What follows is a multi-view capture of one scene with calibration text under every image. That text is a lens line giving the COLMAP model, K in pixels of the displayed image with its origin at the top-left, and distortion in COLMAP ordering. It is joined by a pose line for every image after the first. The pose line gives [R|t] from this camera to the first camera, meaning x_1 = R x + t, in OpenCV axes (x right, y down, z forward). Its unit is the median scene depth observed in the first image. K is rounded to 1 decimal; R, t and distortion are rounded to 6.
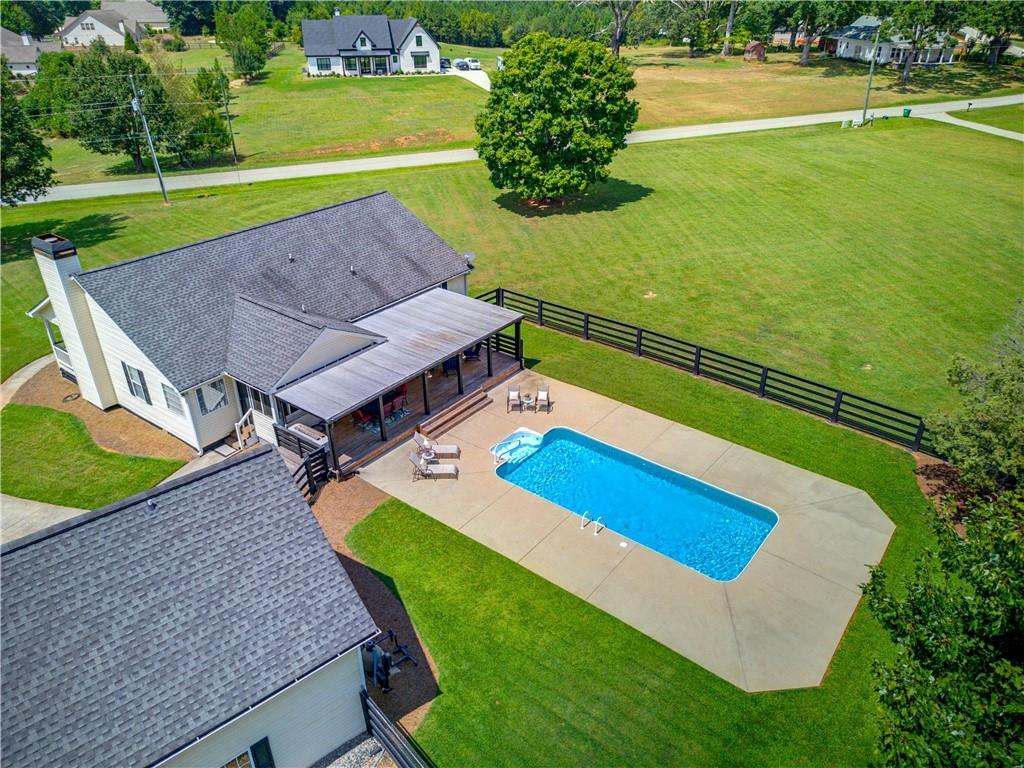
lens RADIAL K [[728.0, 0, 515.6], [0, 728.0, 384.3], [0, 0, 1]] dist [0.065915, -0.063981]
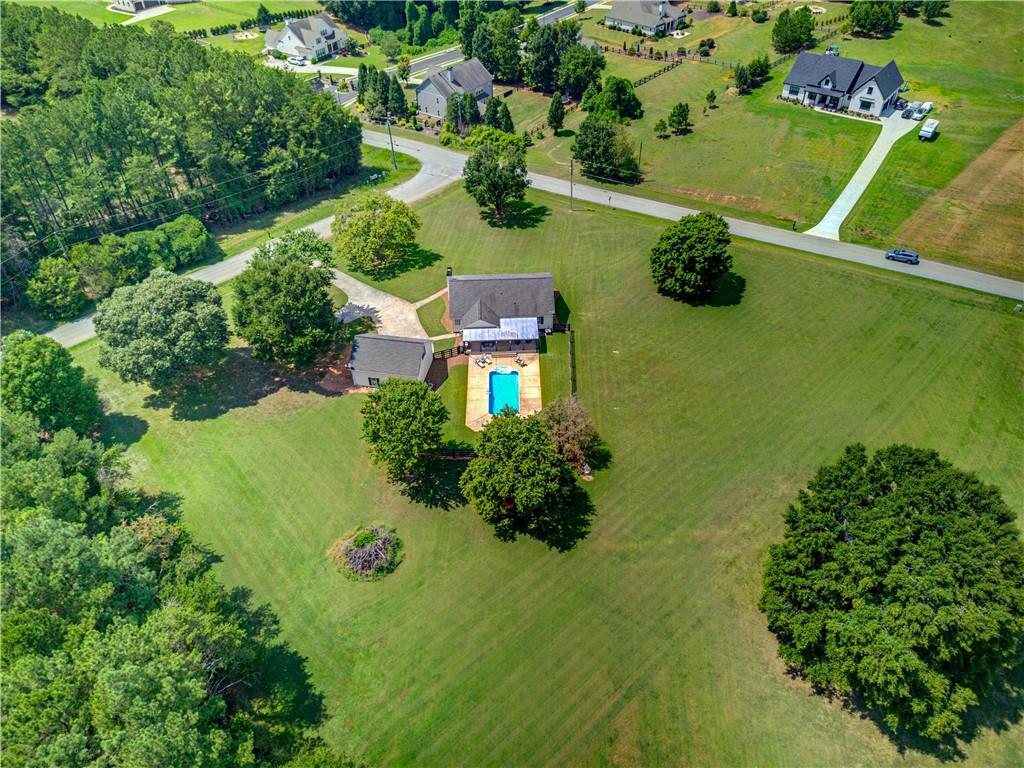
lens RADIAL K [[735.0, 0, 512.0], [0, 735.0, 384.0], [0, 0, 1]] dist [0.052605, -0.065771]
pose [[0.637259, 0.504859, -0.582253, 2.007297], [-0.364968, 0.863145, 0.348968, -1.050921], [0.678748, -0.009880, 0.734304, -1.551946]]
